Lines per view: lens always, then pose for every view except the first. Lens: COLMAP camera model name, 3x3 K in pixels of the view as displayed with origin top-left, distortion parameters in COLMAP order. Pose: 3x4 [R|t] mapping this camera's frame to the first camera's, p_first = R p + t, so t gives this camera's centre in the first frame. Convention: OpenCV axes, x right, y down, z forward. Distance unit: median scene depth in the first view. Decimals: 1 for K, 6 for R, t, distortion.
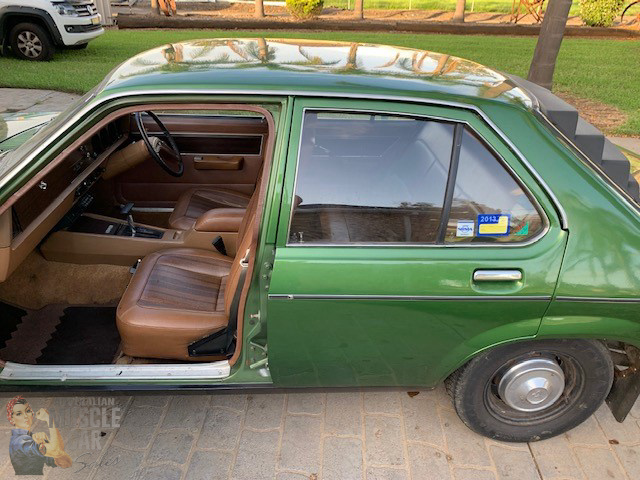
lens RADIAL K [[498.2, 0, 320.0], [0, 498.2, 240.0], [0, 0, 1]] dist [0.007398, 0.002970]
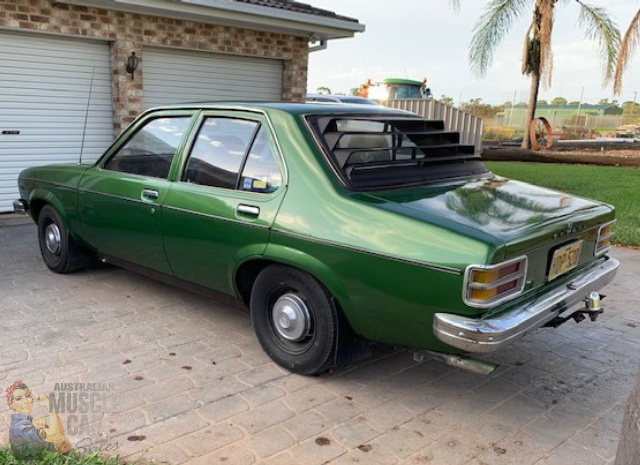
lens RADIAL K [[576.8, 0, 275.1], [0, 576.8, 276.3], [0, 0, 1]] dist [0.017059, 0.001227]
pose [[0.672905, 0.172391, -0.719361, 1.407508], [-0.336241, 0.937479, -0.089865, 0.322398], [0.658894, 0.302349, 0.688799, -0.120403]]
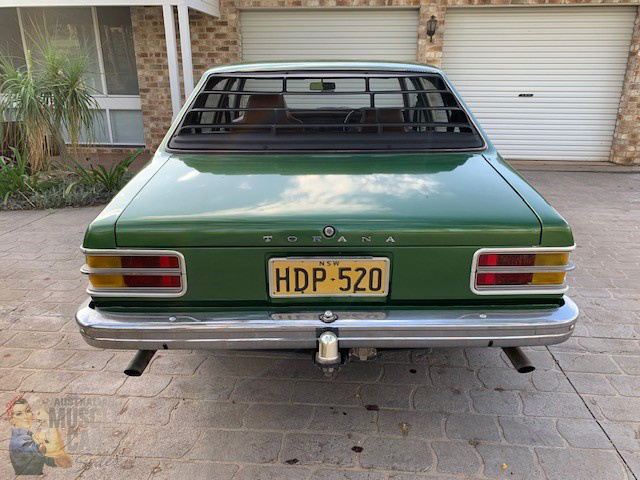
lens RADIAL K [[498.2, 0, 320.0], [0, 498.2, 240.0], [0, 0, 1]] dist [0.007398, 0.002970]
pose [[-0.048104, 0.278661, -0.959184, 1.636080], [-0.463026, 0.844663, 0.268611, -0.315740], [0.885038, 0.457048, 0.088396, 1.118467]]
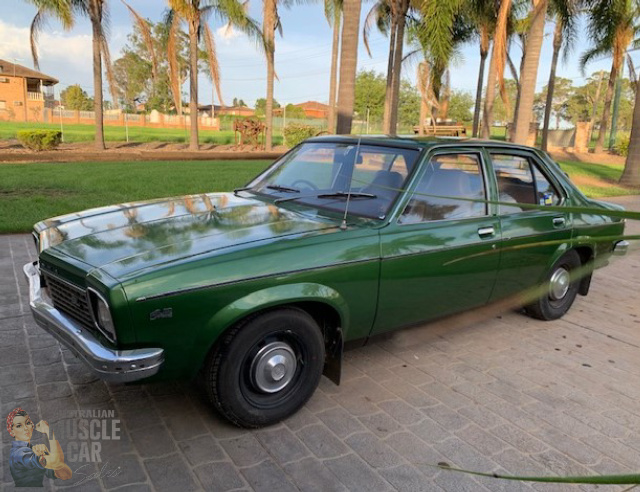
lens RADIAL K [[520.0, 0, 320.0], [0, 520.0, 246.0], [0, 0, 1]] dist [0.000075, 0.002935]
pose [[0.815406, -0.122563, 0.565767, -1.470752], [0.255407, 0.953232, -0.161603, 0.224661], [-0.519501, 0.276272, 0.808574, -0.240731]]
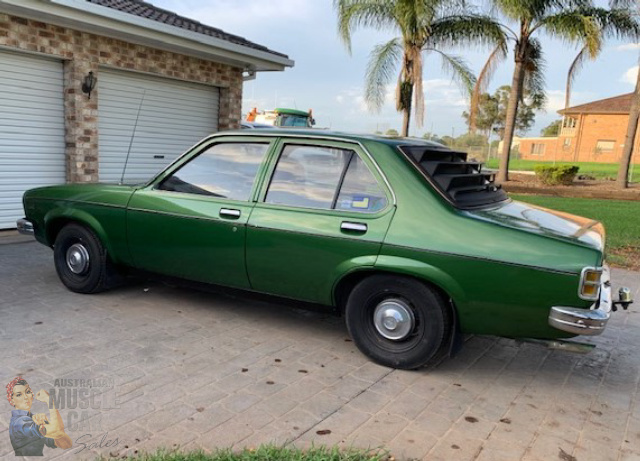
lens RADIAL K [[559.7, 0, 288.8], [0, 559.7, 268.7], [0, 0, 1]] dist [0.020784, 0.009515]
pose [[0.845550, 0.120468, -0.520127, 0.975605], [-0.264390, 0.940850, -0.211894, 0.561806], [0.463835, 0.316684, 0.827386, -0.597054]]
